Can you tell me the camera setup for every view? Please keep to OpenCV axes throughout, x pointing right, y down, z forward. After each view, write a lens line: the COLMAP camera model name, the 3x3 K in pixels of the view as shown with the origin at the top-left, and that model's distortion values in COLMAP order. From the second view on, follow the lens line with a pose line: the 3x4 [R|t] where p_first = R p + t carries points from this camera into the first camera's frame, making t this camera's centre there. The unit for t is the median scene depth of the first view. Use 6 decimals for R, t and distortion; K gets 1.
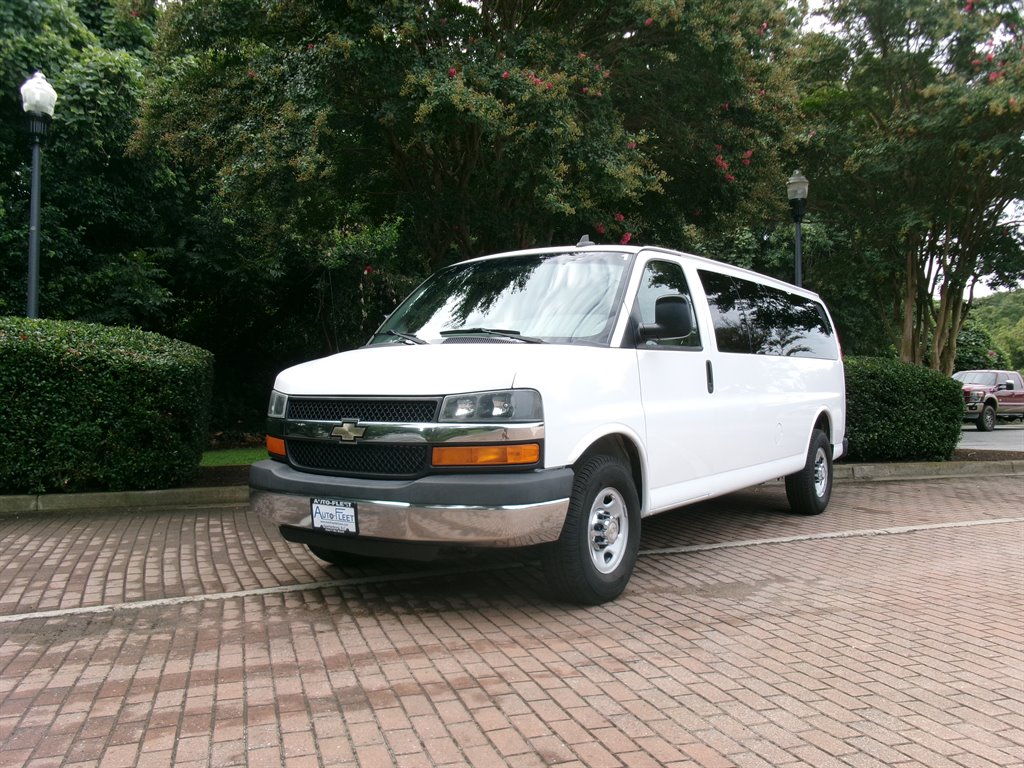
lens RADIAL K [[840.4, 0, 520.8], [0, 840.4, 380.5], [0, 0, 1]] dist [-0.027380, 0.003905]
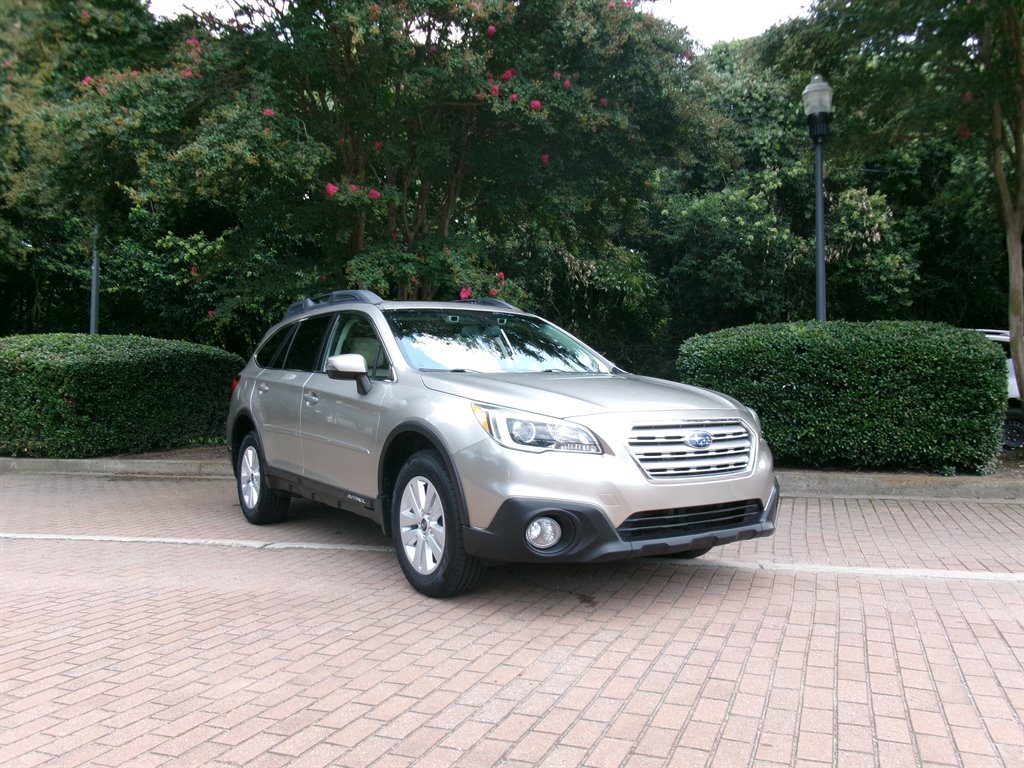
lens RADIAL K [[840.4, 0, 514.4], [0, 840.4, 383.7], [0, 0, 1]] dist [-0.027380, 0.003905]
pose [[0.783285, -0.015029, -0.621481, 0.956694], [0.021403, 0.999767, 0.002799, 0.024280], [0.621294, -0.015494, 0.783424, 0.415474]]
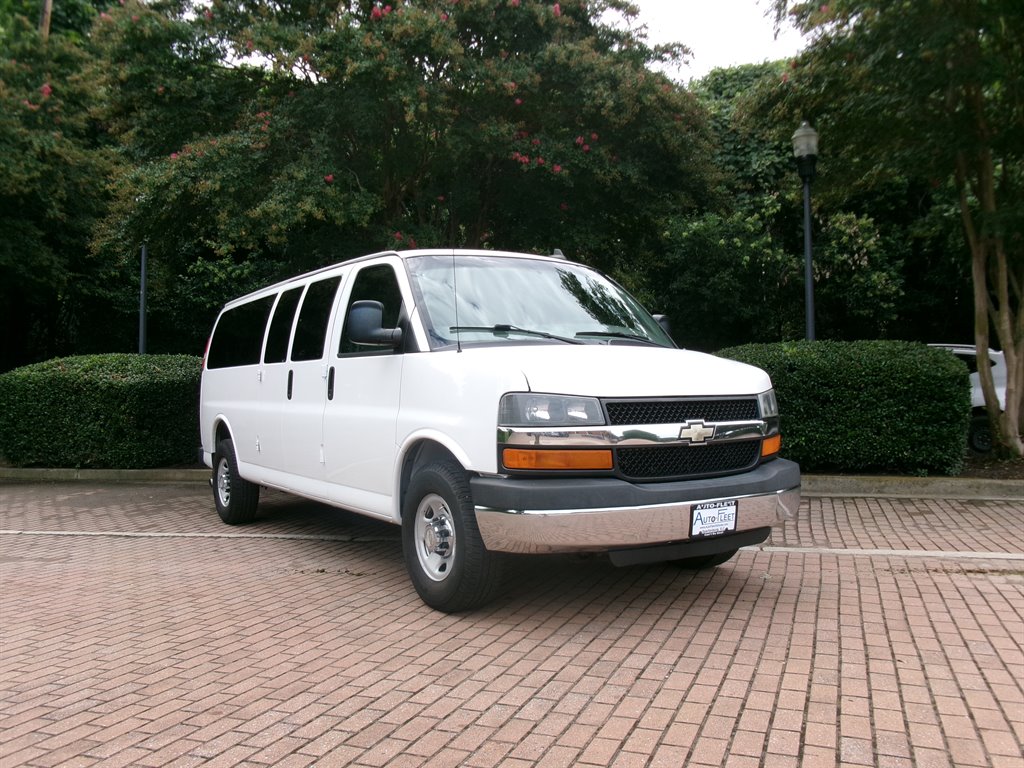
lens RADIAL K [[840.4, 0, 511.4], [0, 840.4, 379.1], [0, 0, 1]] dist [-0.027380, 0.003905]
pose [[0.784596, -0.030384, -0.619263, 1.013298], [0.029770, 0.999493, -0.011321, 0.009618], [0.619293, -0.009553, 0.785102, 0.268610]]
